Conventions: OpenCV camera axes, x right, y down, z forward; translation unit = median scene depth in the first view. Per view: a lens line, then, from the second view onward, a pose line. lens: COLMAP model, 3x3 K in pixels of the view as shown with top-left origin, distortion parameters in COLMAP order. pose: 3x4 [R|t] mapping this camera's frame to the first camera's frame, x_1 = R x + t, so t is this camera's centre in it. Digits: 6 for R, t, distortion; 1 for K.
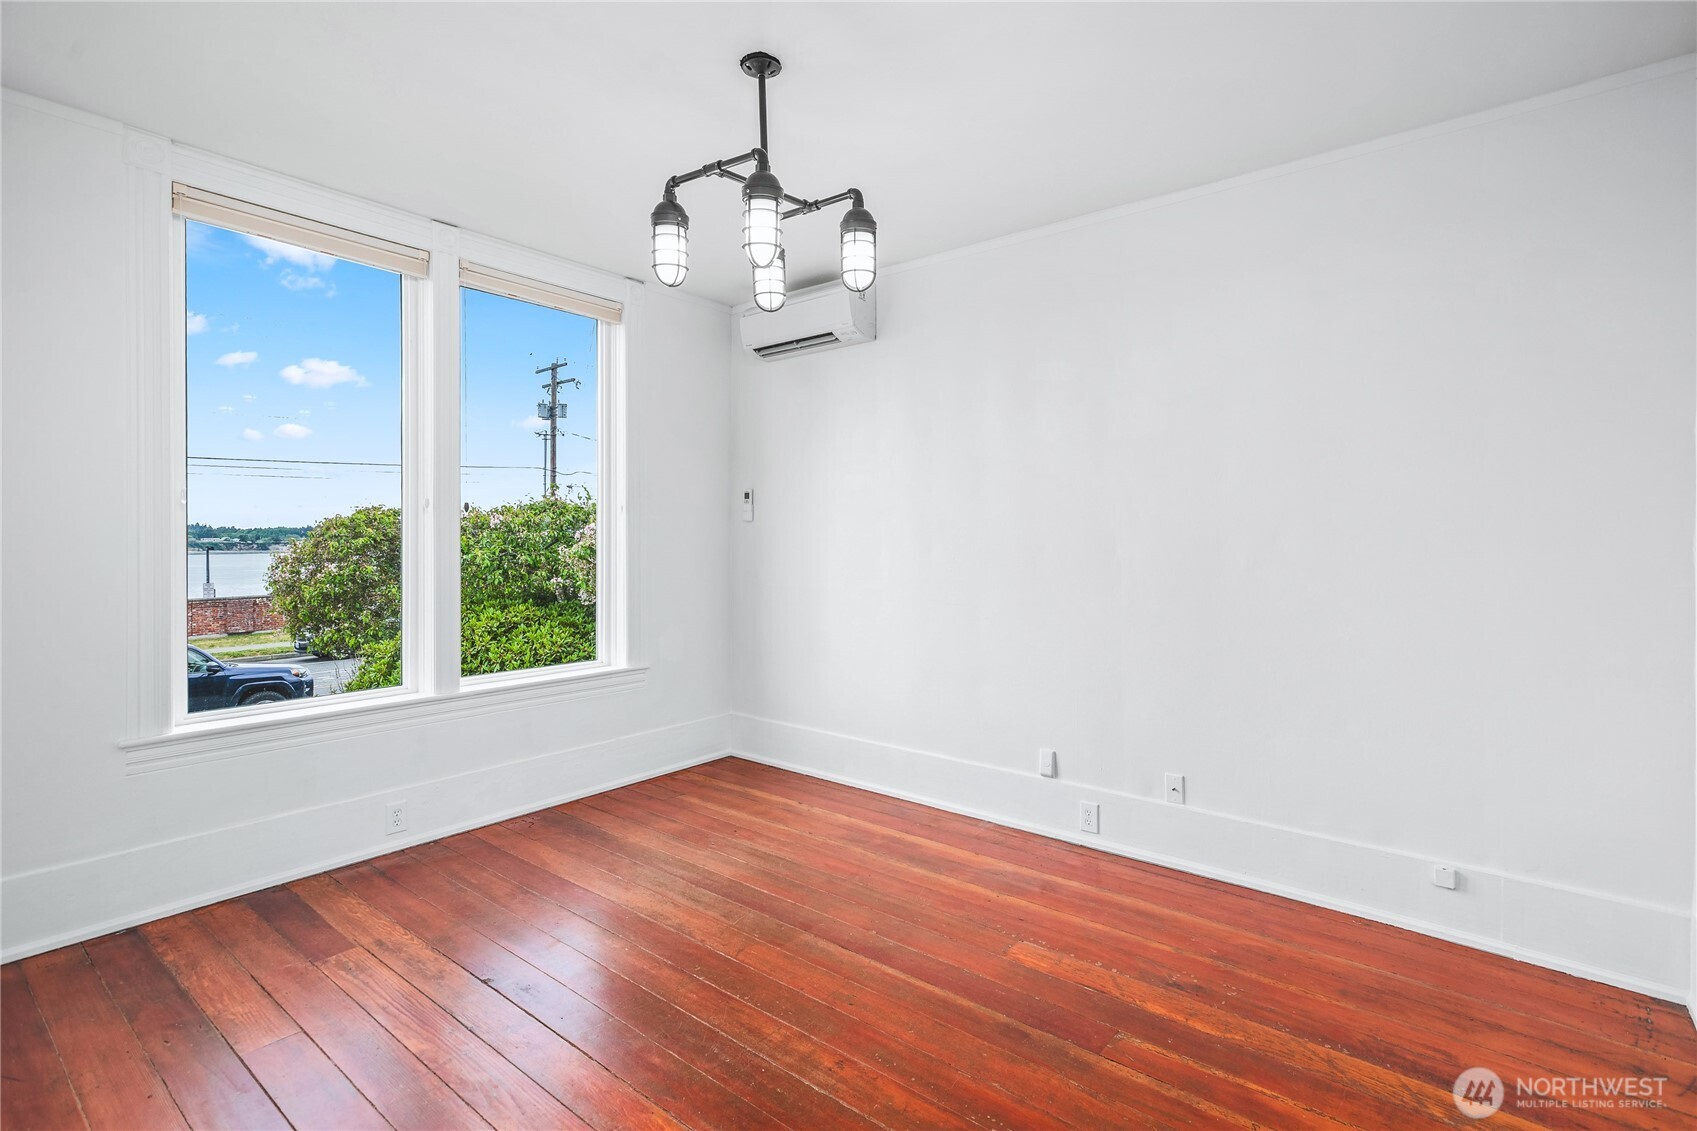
lens RADIAL K [[817.7, 0, 851.6], [0, 817.7, 543.9], [0, 0, 1]] dist [-0.018468, 0.013379]
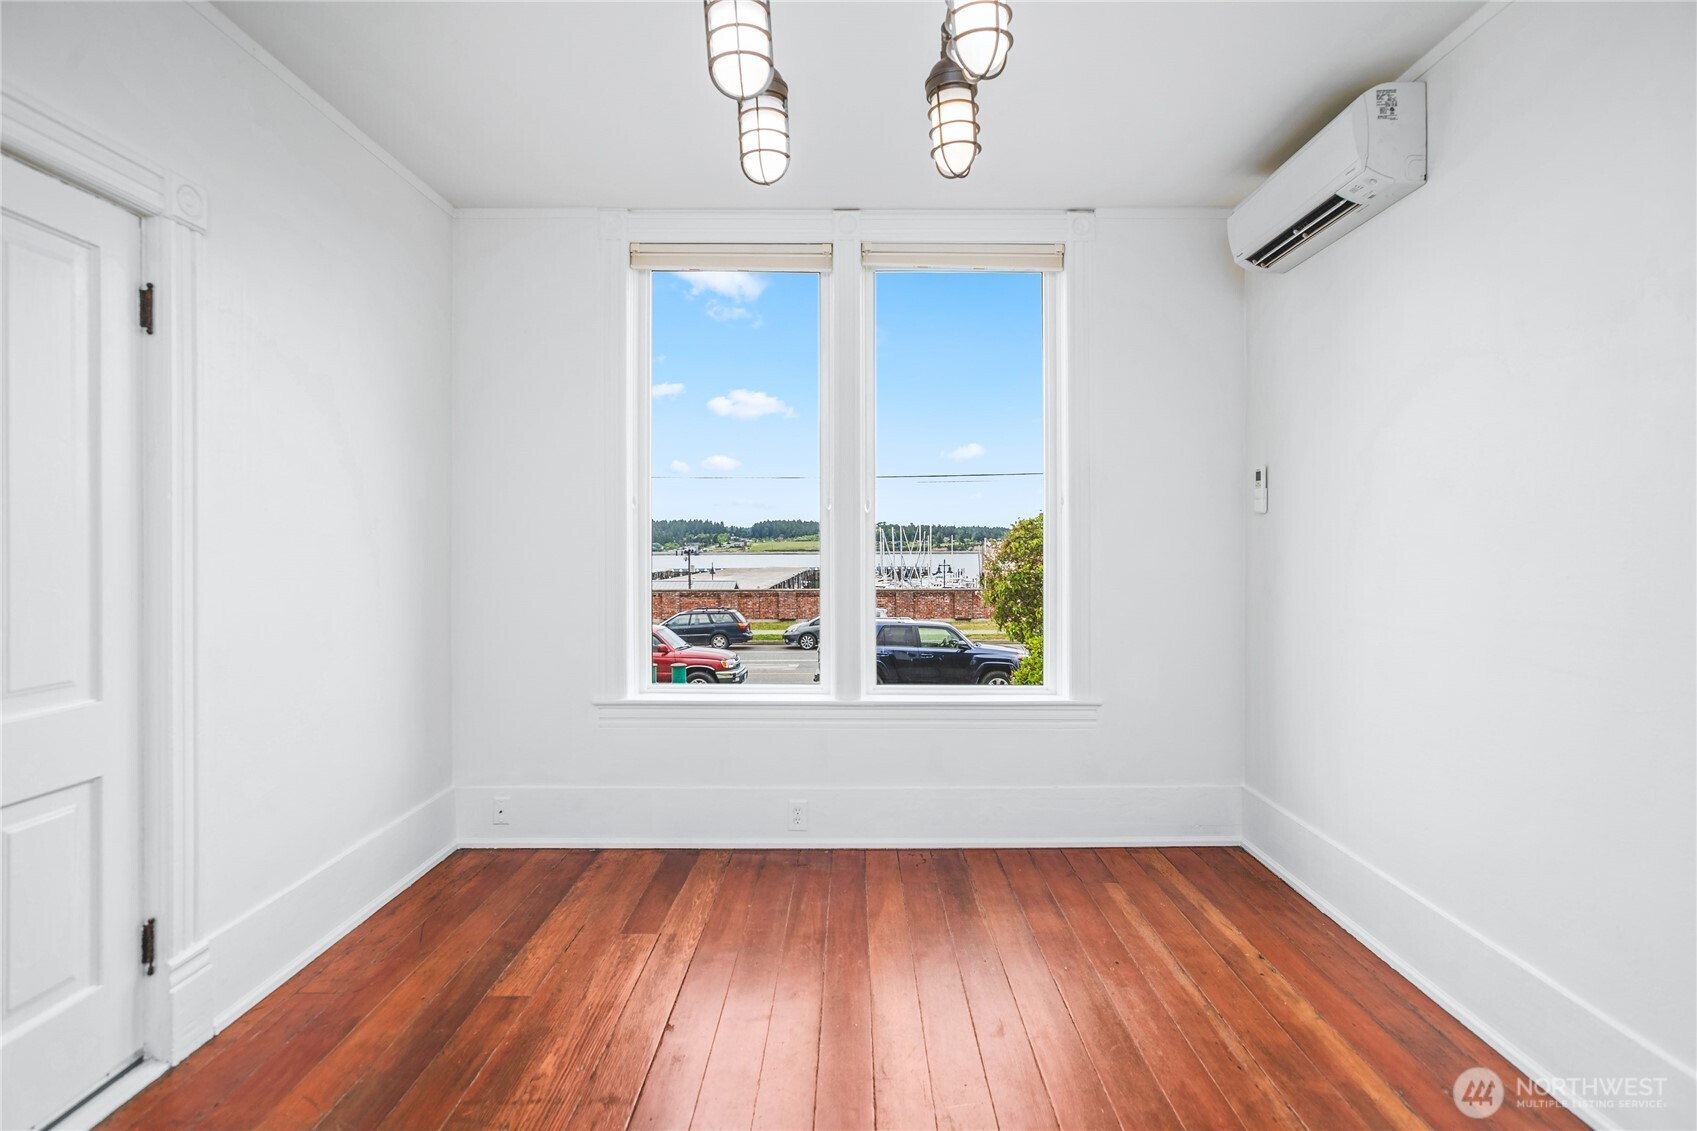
lens RADIAL K [[817.7, 0, 851.6], [0, 817.7, 543.9], [0, 0, 1]] dist [-0.018468, 0.013379]
pose [[0.621150, 0.004314, -0.783680, 0.250619], [-0.005994, 0.999982, 0.000754, -0.000144], [0.783669, 0.004229, 0.621164, 0.392673]]
